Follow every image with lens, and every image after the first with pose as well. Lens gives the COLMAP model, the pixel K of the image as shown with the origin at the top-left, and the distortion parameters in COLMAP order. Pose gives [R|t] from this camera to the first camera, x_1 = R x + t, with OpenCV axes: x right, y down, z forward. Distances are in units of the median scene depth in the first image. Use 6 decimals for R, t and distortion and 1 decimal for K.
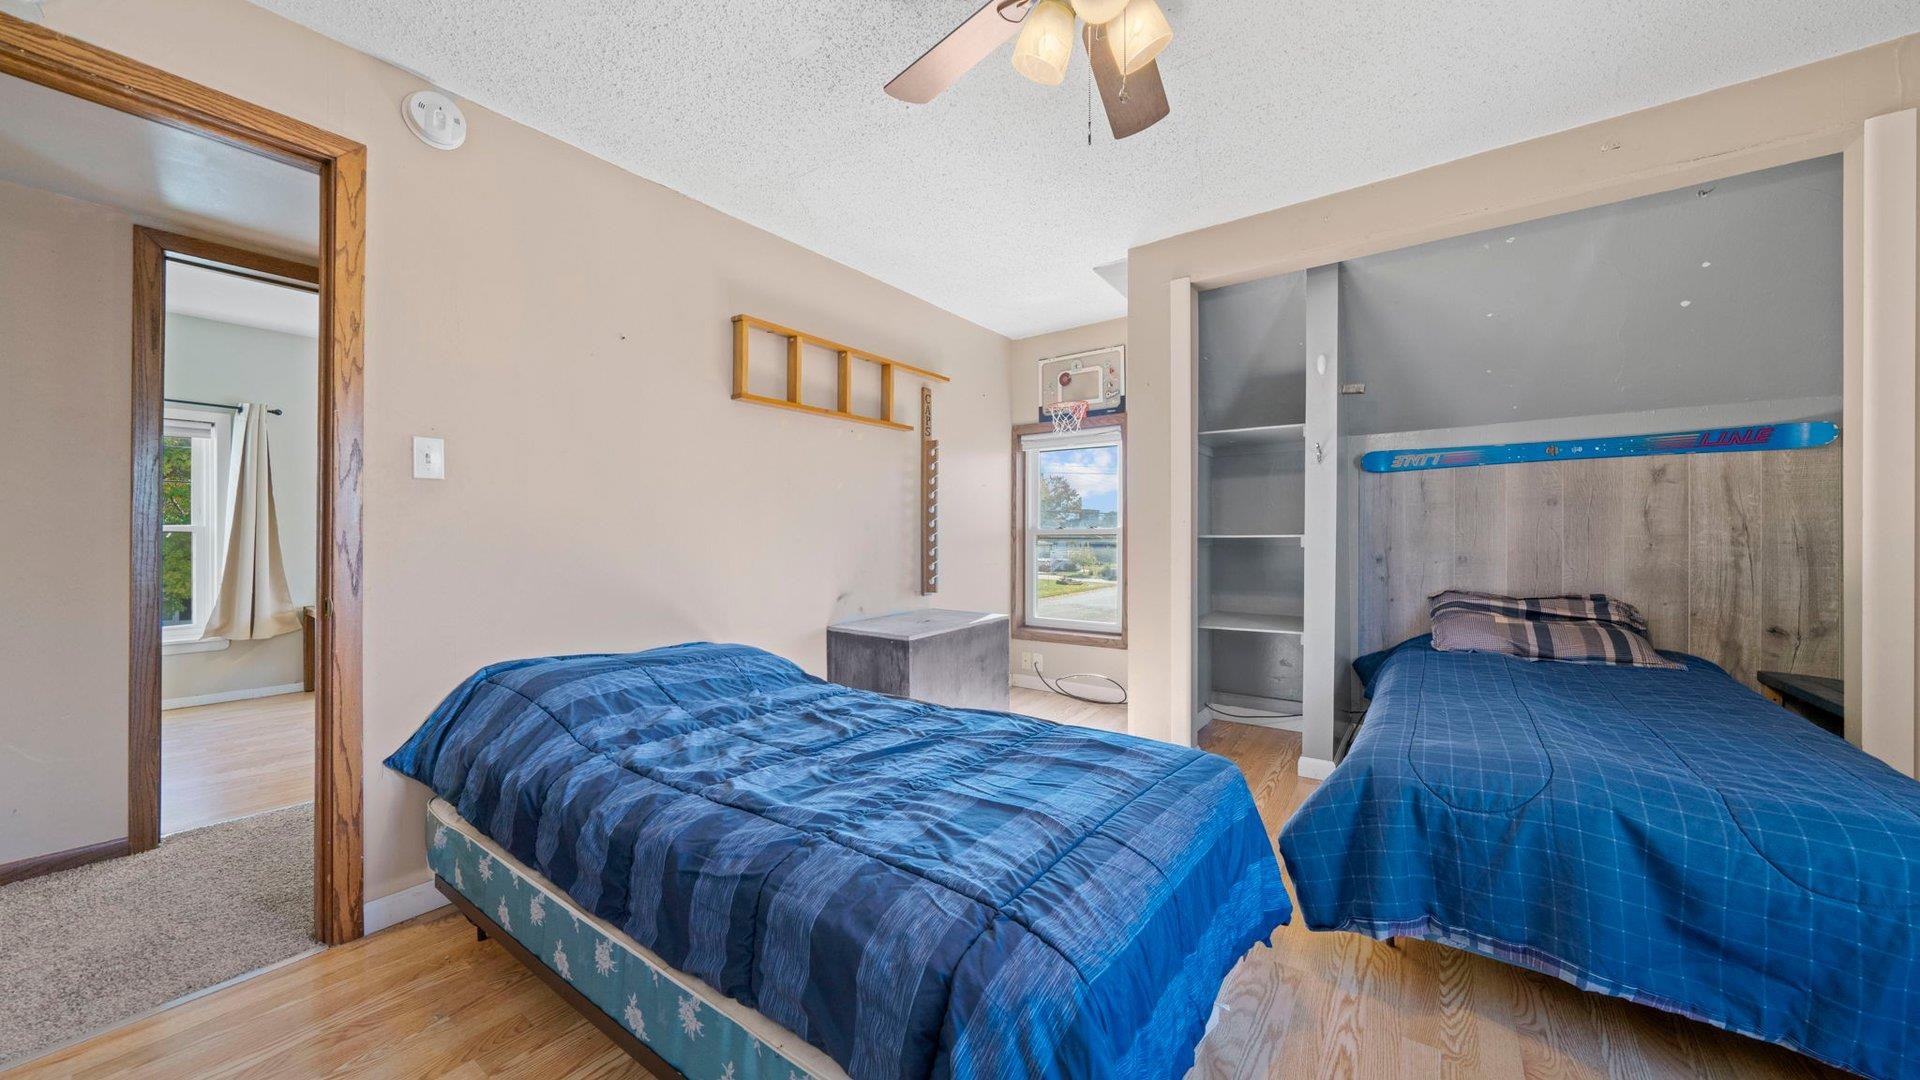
lens RADIAL K [[665.5, 0, 966.5], [0, 665.5, 540.5], [0, 0, 1]] dist [-0.001522, -0.000068]
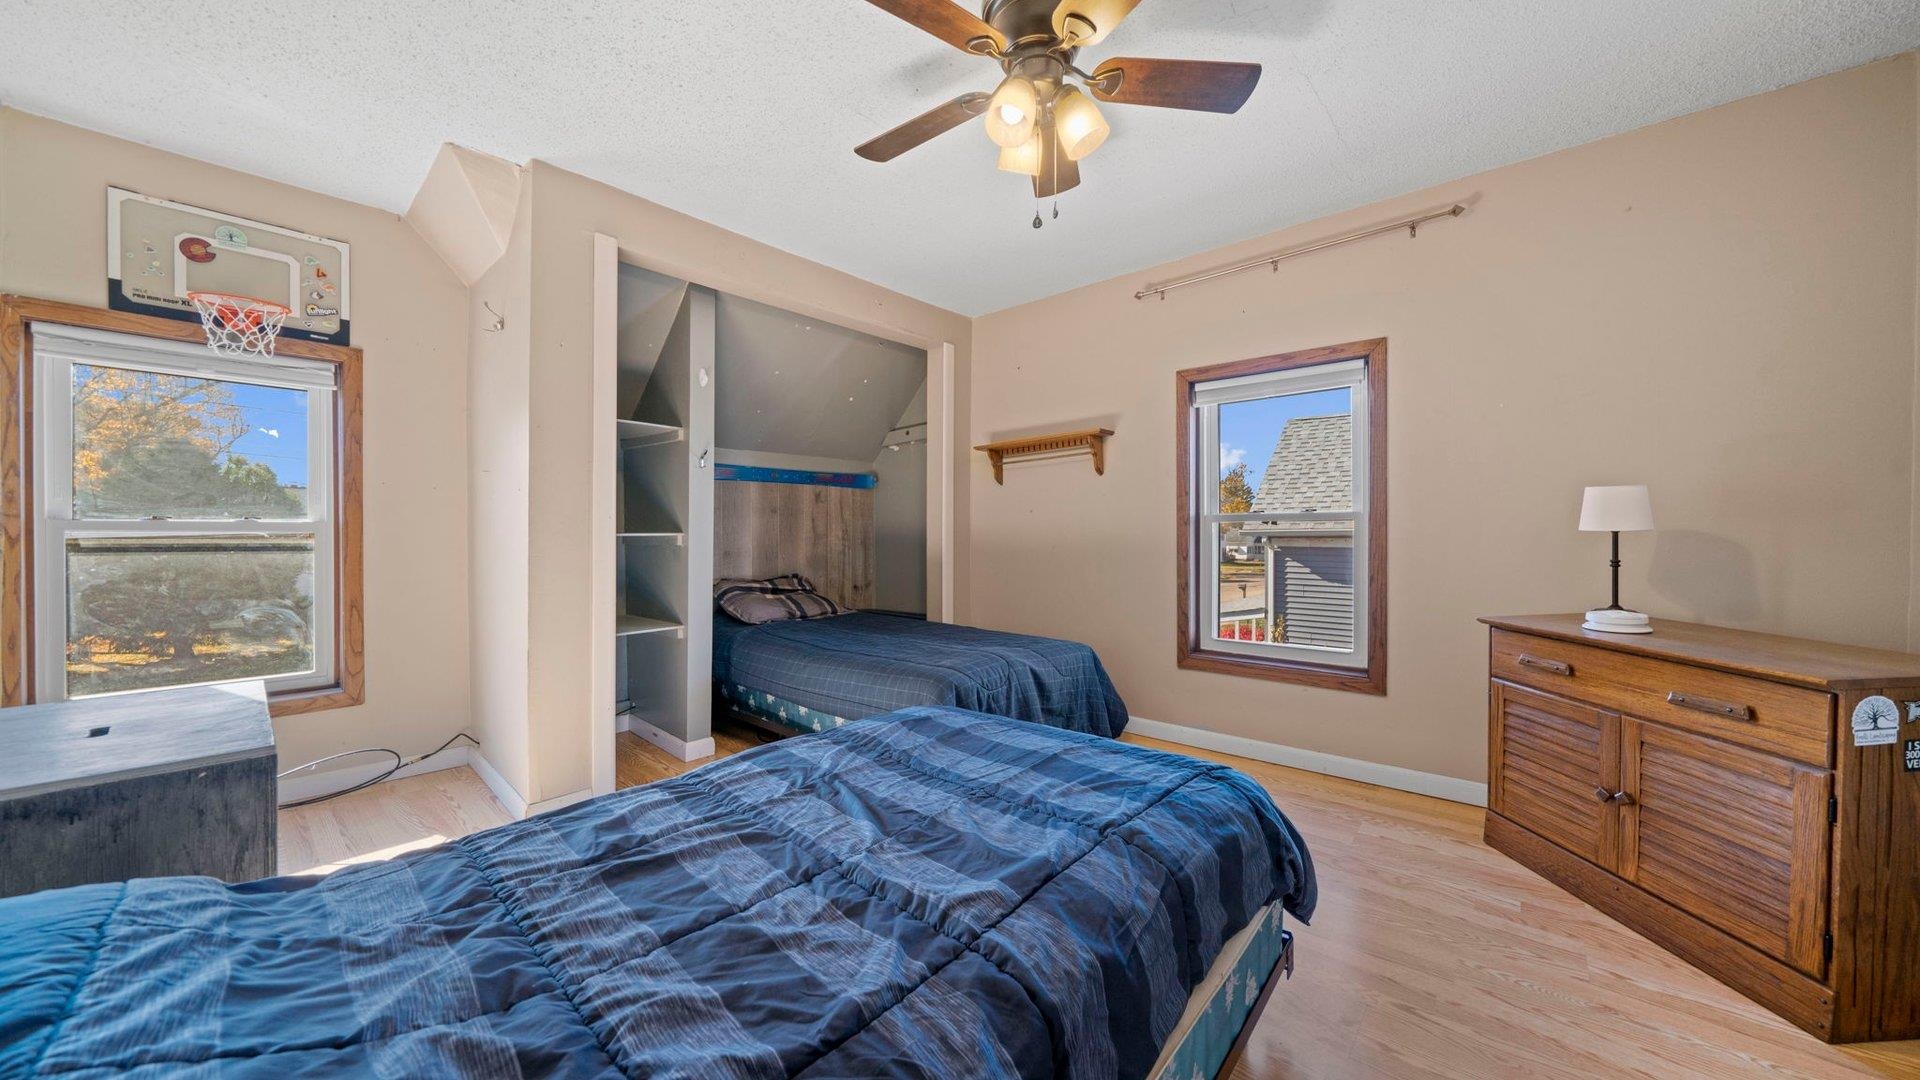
lens RADIAL K [[665.5, 0, 966.5], [0, 665.5, 540.5], [0, 0, 1]] dist [-0.001522, -0.000068]
pose [[0.083269, -0.005797, 0.996510, -0.528574], [0.010157, 0.999936, 0.004968, 0.002425], [-0.996475, 0.009708, 0.083323, 0.491147]]
